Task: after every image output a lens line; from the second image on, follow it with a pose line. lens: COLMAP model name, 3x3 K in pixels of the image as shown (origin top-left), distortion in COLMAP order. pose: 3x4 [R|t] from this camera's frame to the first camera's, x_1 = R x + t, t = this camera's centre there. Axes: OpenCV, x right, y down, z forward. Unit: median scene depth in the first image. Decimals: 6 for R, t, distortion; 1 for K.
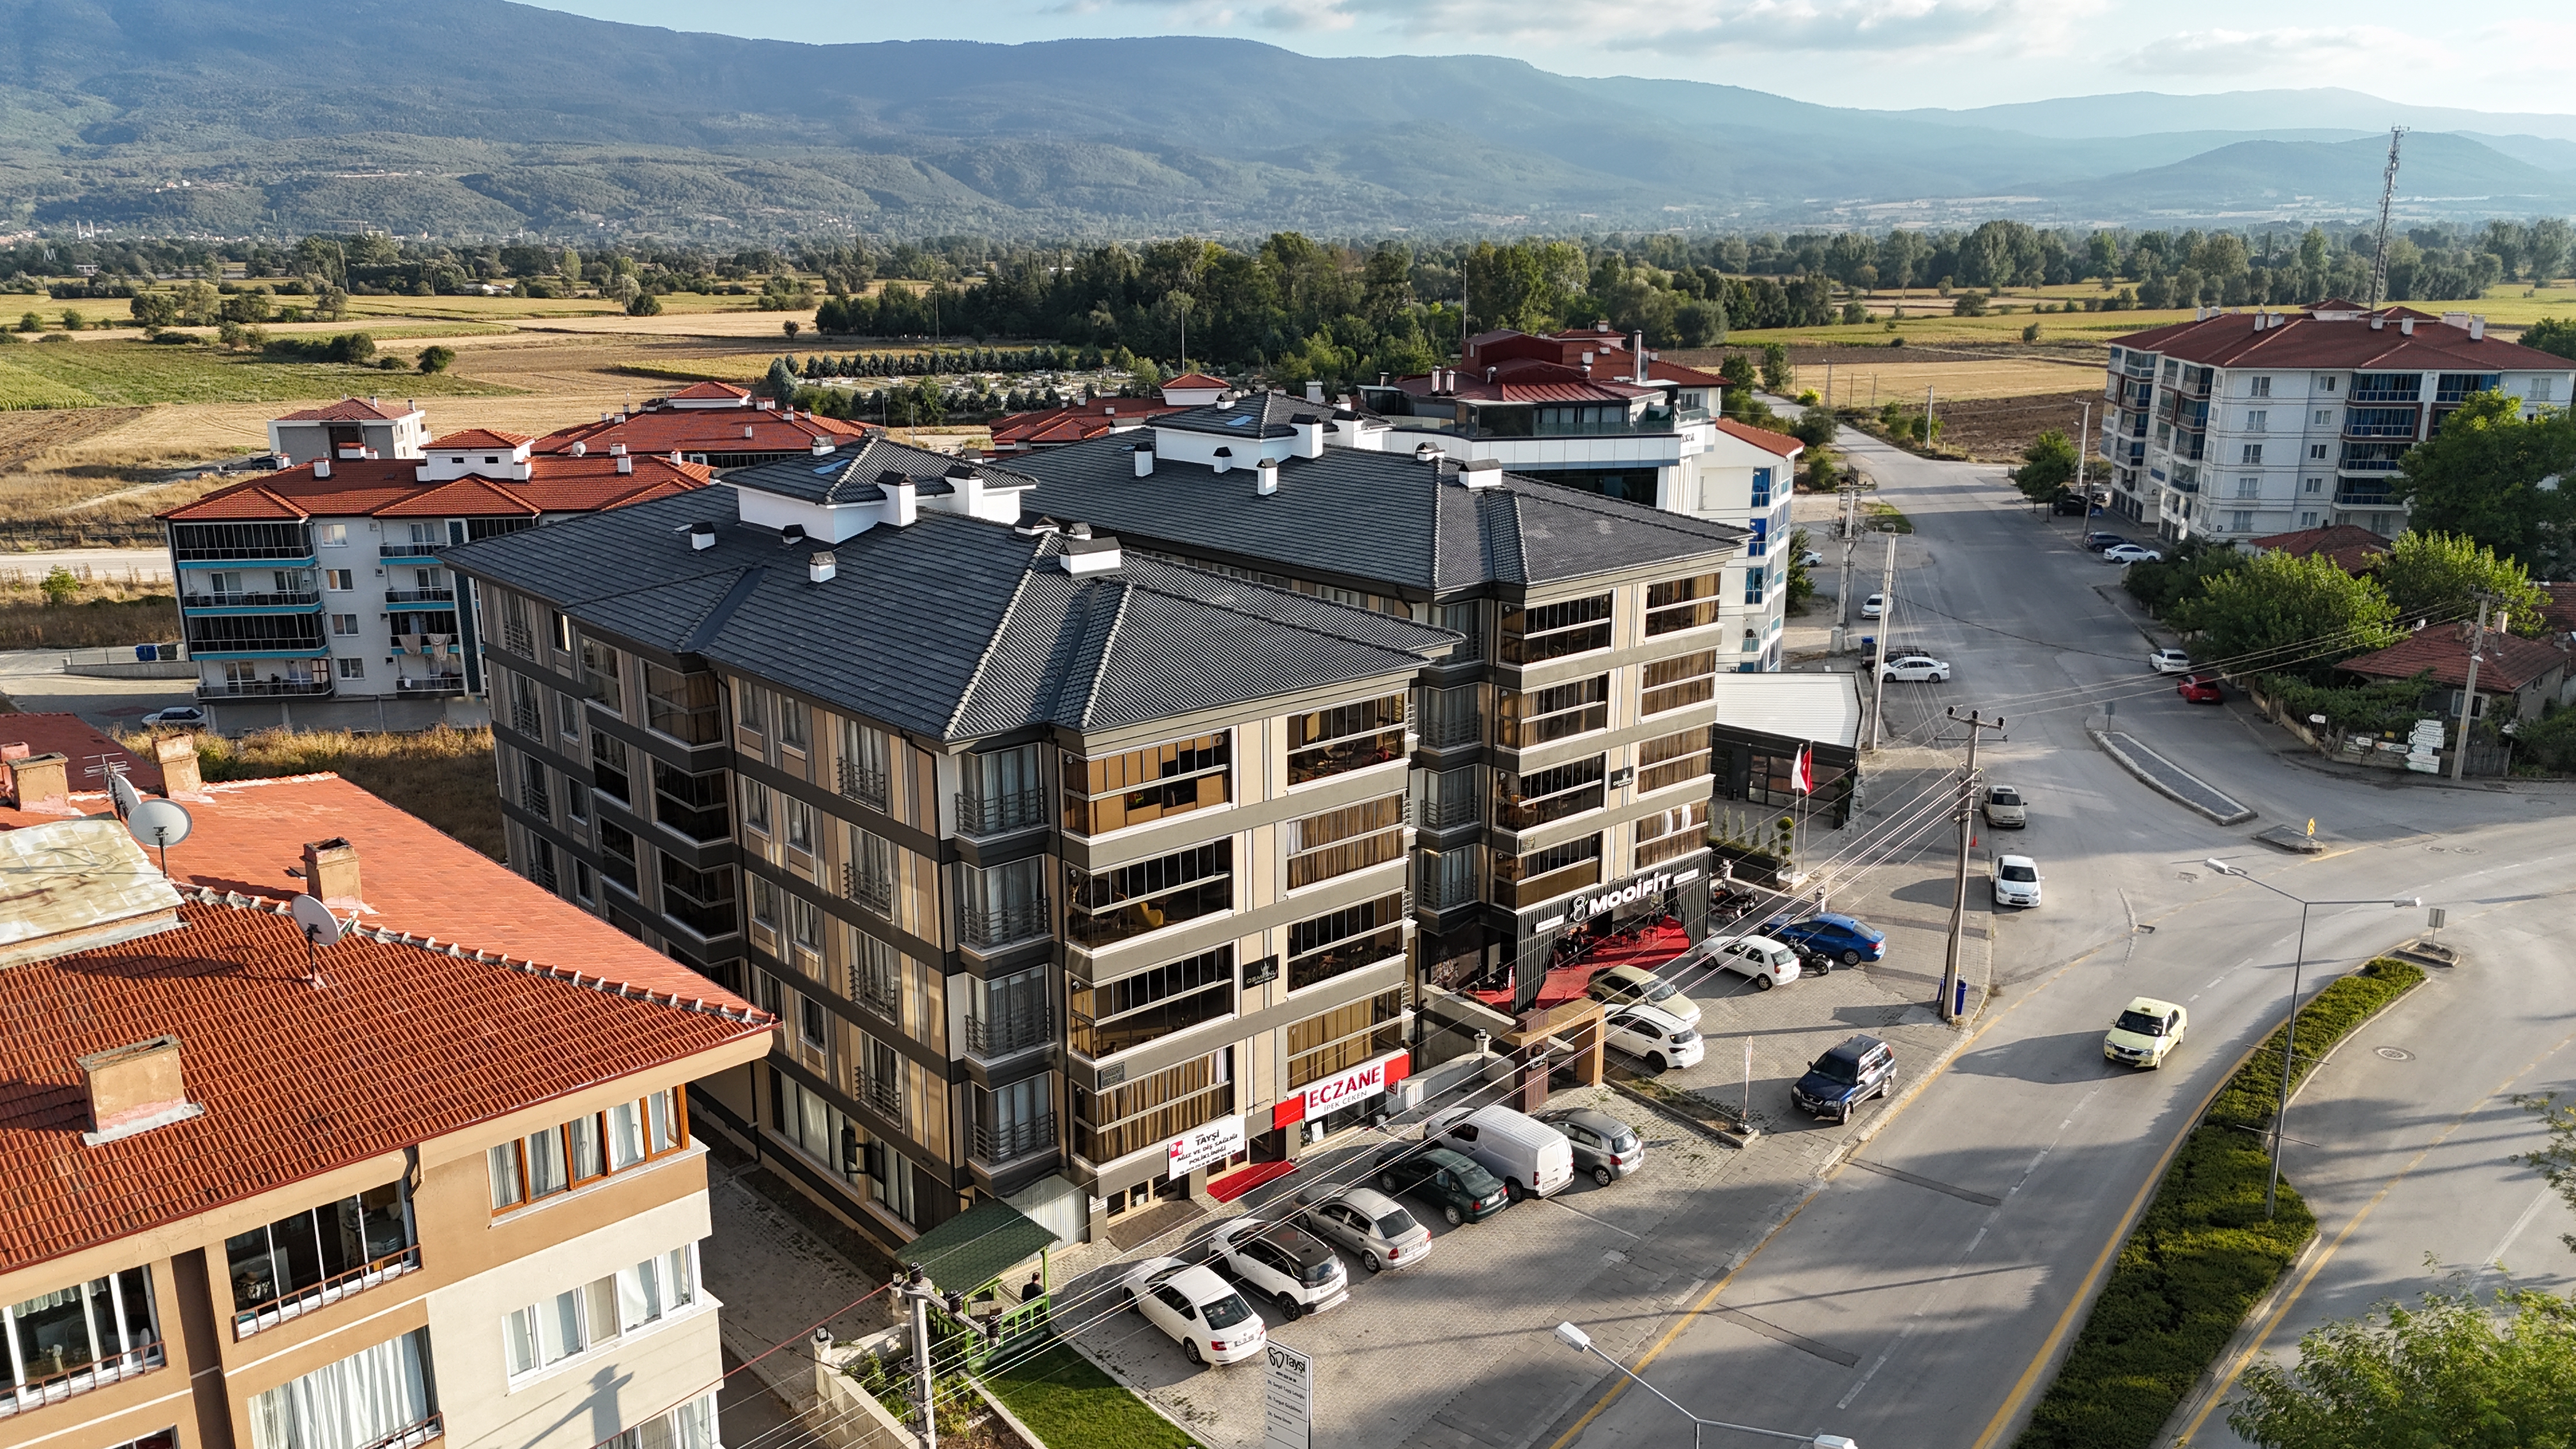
lens RADIAL K [[1887.7, 0, 1293.5], [0, 1887.7, 717.7], [0, 0, 1]] dist [0.084725, -0.085517]
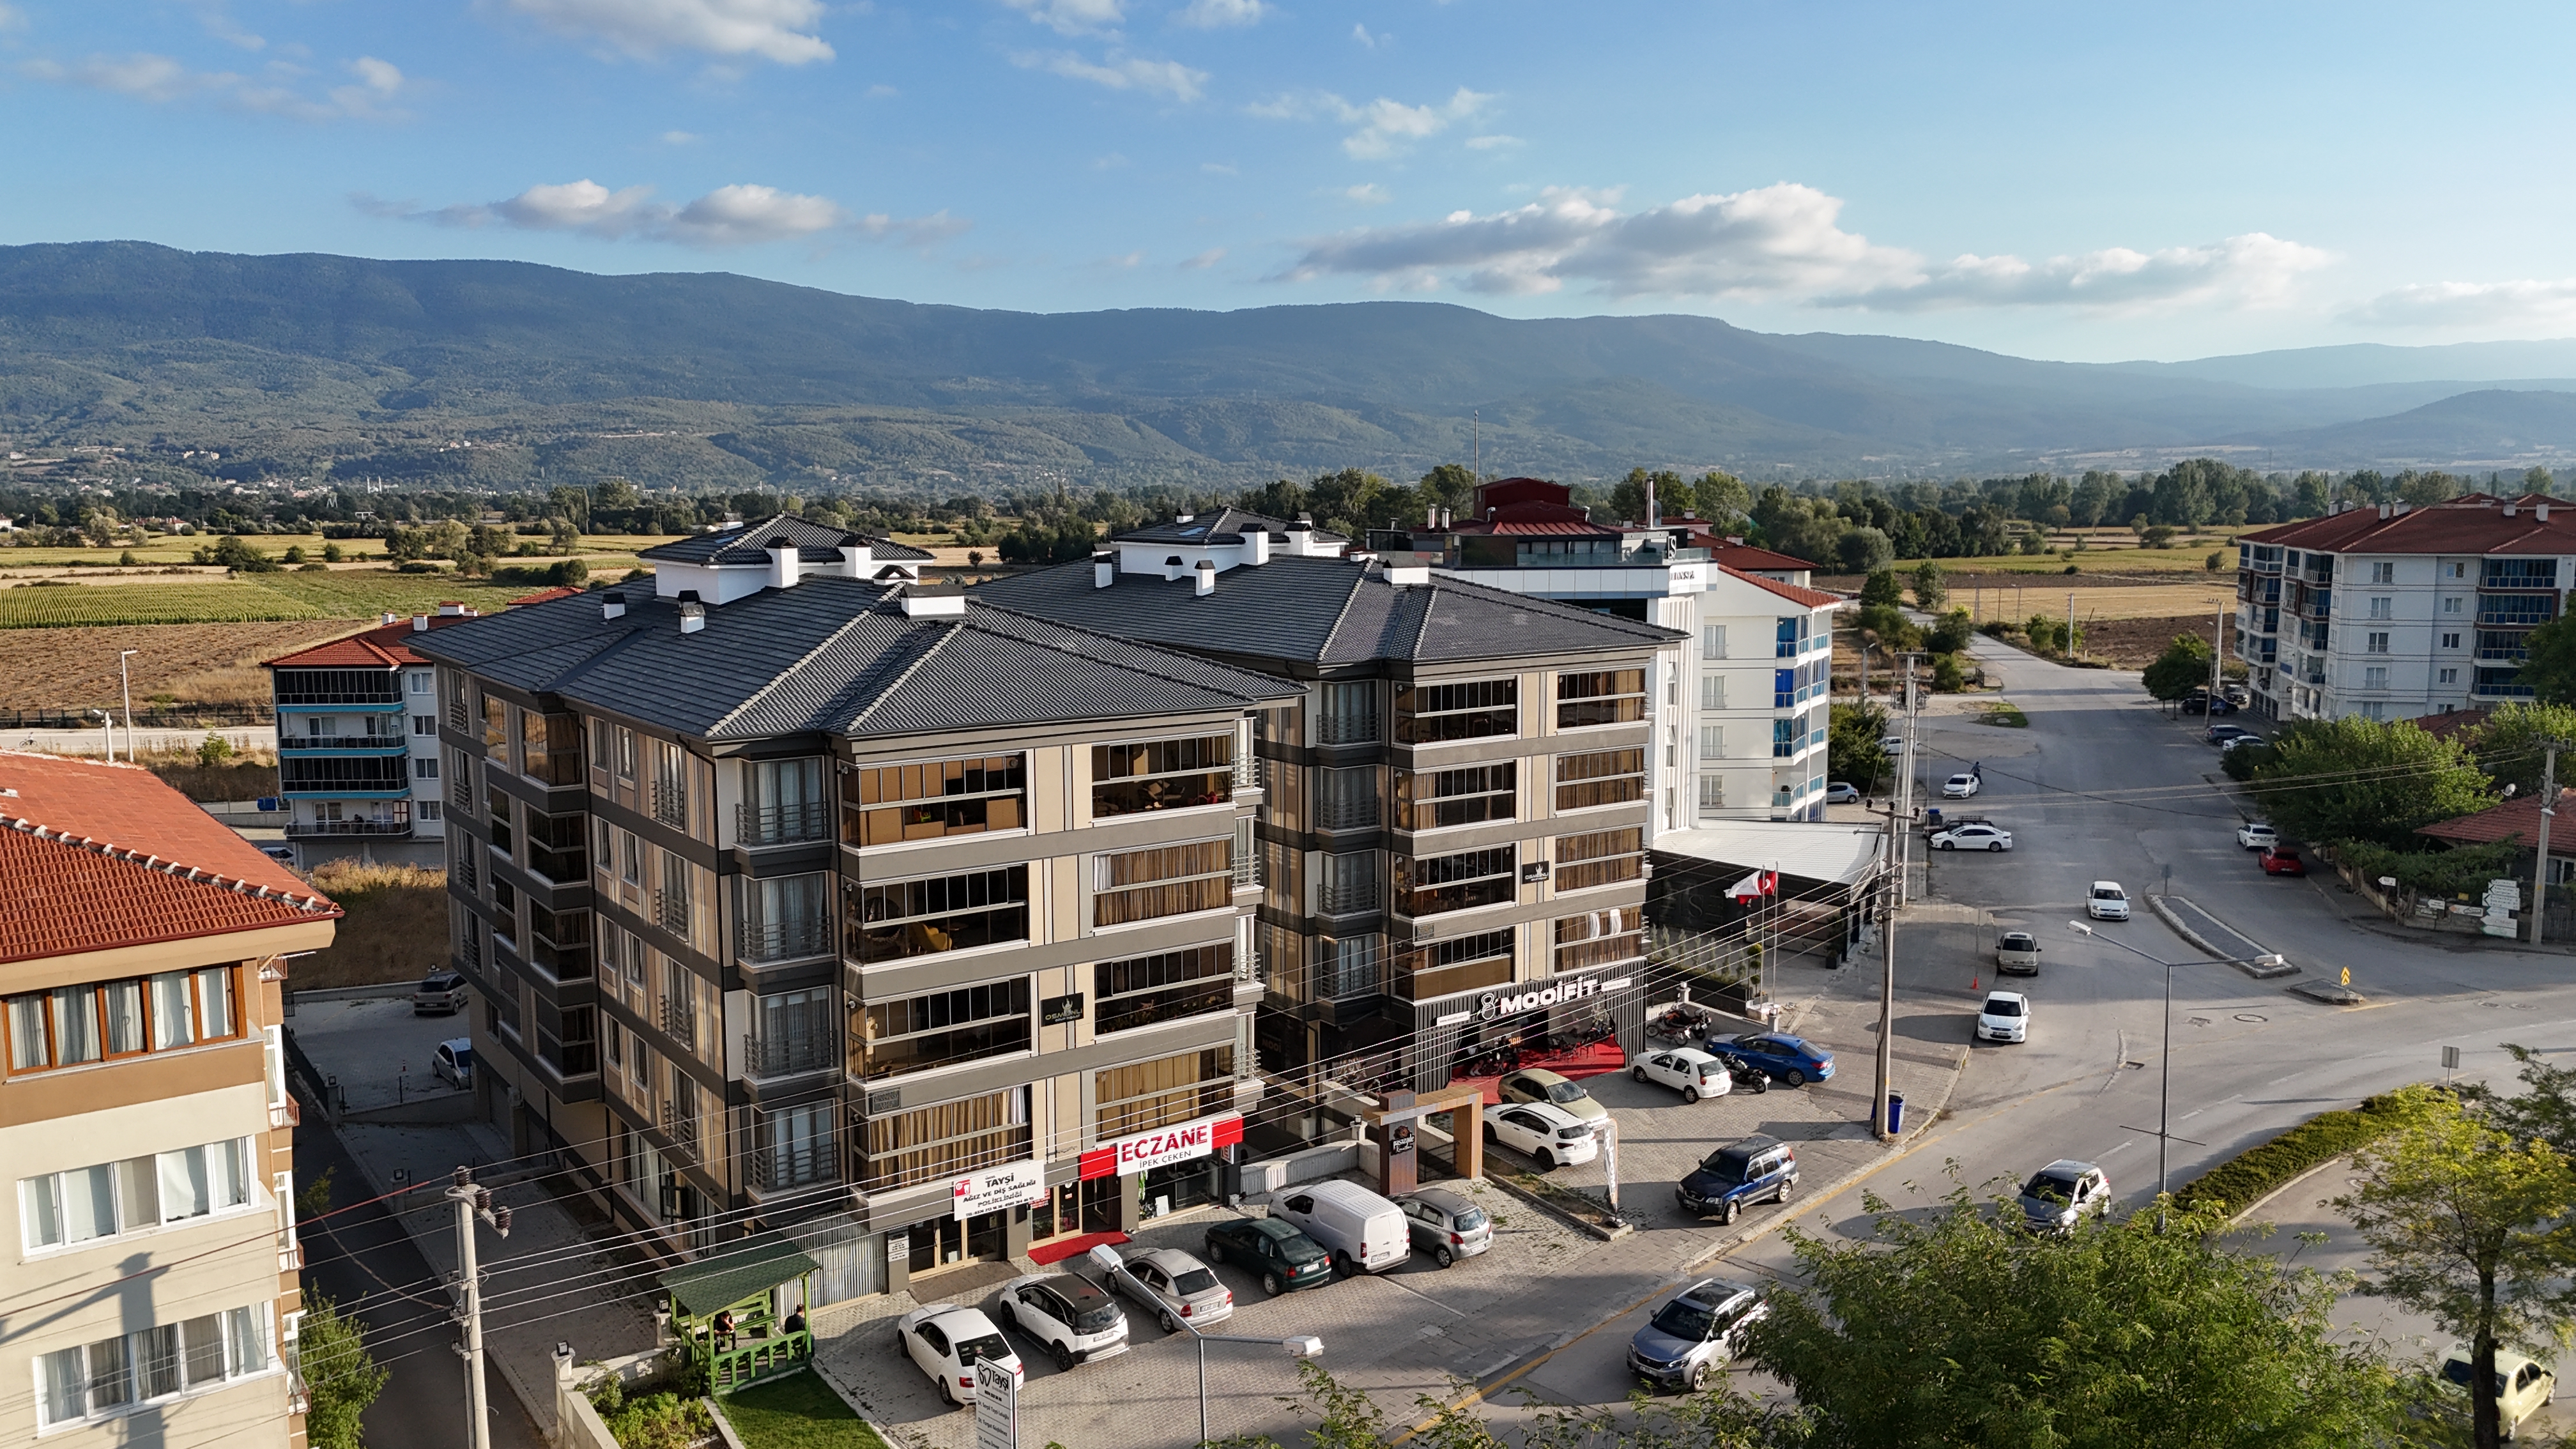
lens RADIAL K [[1887.7, 0, 1293.5], [0, 1887.7, 717.6], [0, 0, 1]] dist [0.084725, -0.085517]
pose [[0.994640, 0.010475, -0.102867, 0.144068], [-0.023468, 0.991762, -0.125930, 0.075523], [0.100700, 0.127669, 0.986692, 0.017754]]
